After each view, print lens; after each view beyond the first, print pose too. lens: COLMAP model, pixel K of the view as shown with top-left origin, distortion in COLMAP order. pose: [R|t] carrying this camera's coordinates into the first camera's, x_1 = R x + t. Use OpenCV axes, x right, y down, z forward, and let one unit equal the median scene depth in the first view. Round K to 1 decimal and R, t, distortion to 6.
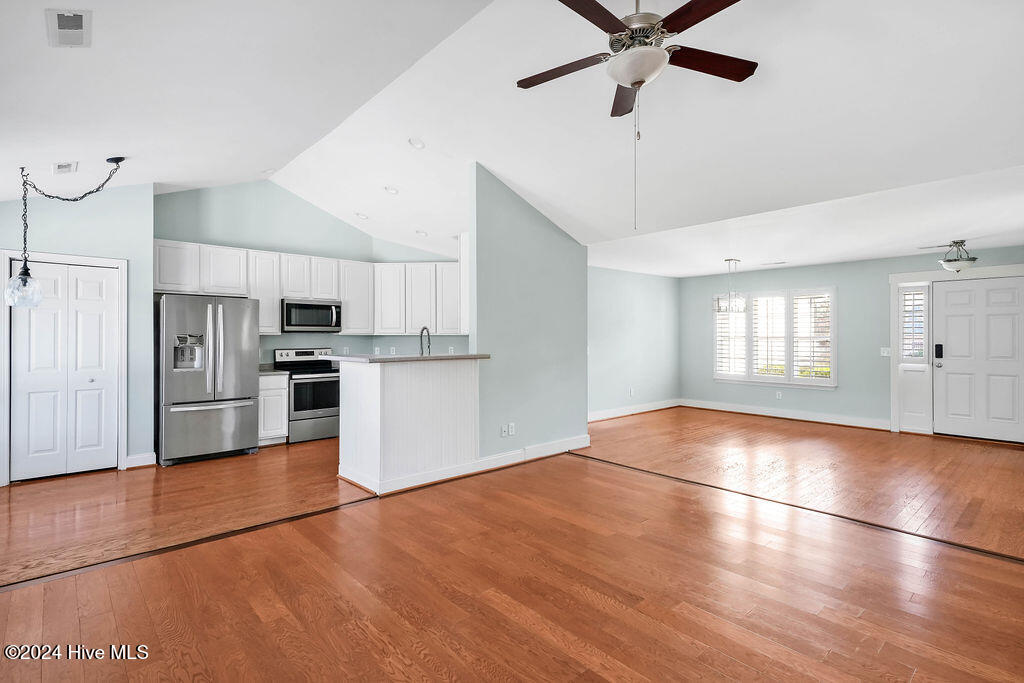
lens RADIAL K [[498.8, 0, 511.6], [0, 498.8, 337.7], [0, 0, 1]] dist [0.032804, -0.002194]
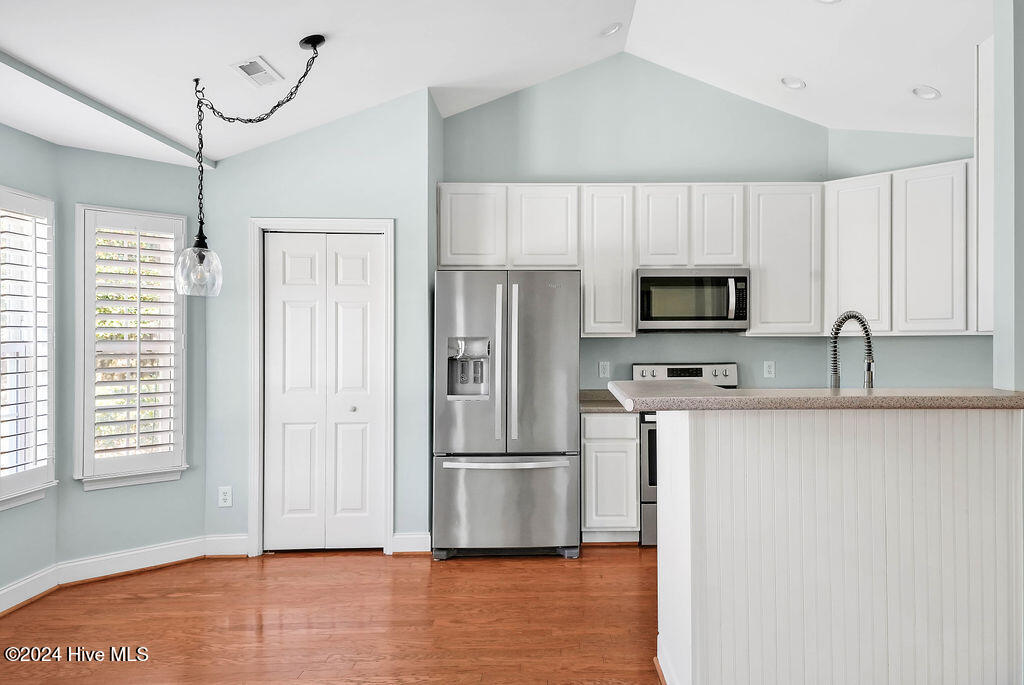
lens RADIAL K [[852.7, 0, 519.8], [0, 852.7, 337.8], [0, 0, 1]] dist [0.110733, -0.007466]
pose [[0.767284, -0.004486, -0.641291, 0.032678], [0.002517, 0.999989, -0.003984, -0.001489], [0.641302, 0.001443, 0.767287, 0.249896]]
